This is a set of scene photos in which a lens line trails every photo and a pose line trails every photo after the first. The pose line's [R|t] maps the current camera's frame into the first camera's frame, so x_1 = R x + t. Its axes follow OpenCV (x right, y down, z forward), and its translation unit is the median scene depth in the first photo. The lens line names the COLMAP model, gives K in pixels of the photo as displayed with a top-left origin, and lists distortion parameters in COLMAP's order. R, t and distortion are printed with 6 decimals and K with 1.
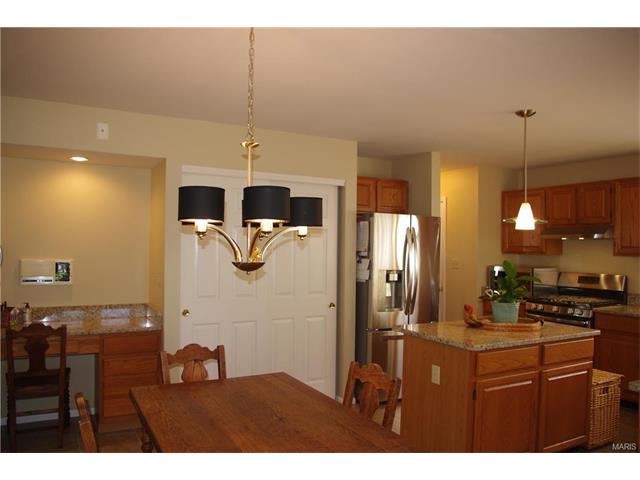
lens RADIAL K [[499.8, 0, 320.0], [0, 499.8, 240.0], [0, 0, 1]] dist [-0.093218, 0.044028]
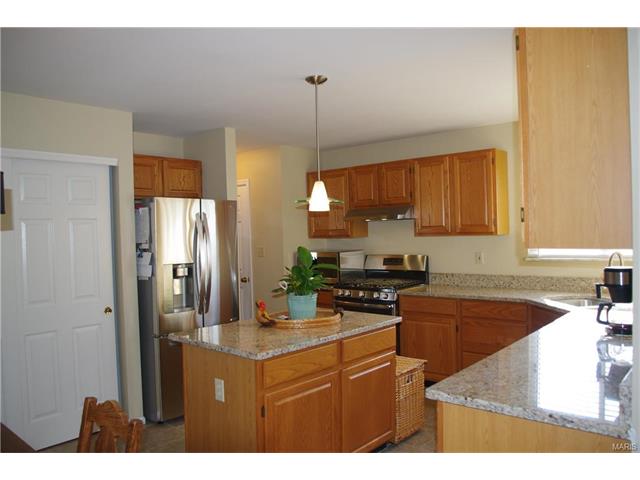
lens RADIAL K [[499.8, 0, 320.0], [0, 499.8, 240.0], [0, 0, 1]] dist [-0.093218, 0.044028]
pose [[0.940754, -0.045111, 0.336076, 0.086203], [0.036592, 0.998829, 0.031642, 0.001417], [-0.337110, -0.017470, 0.941303, 0.116790]]
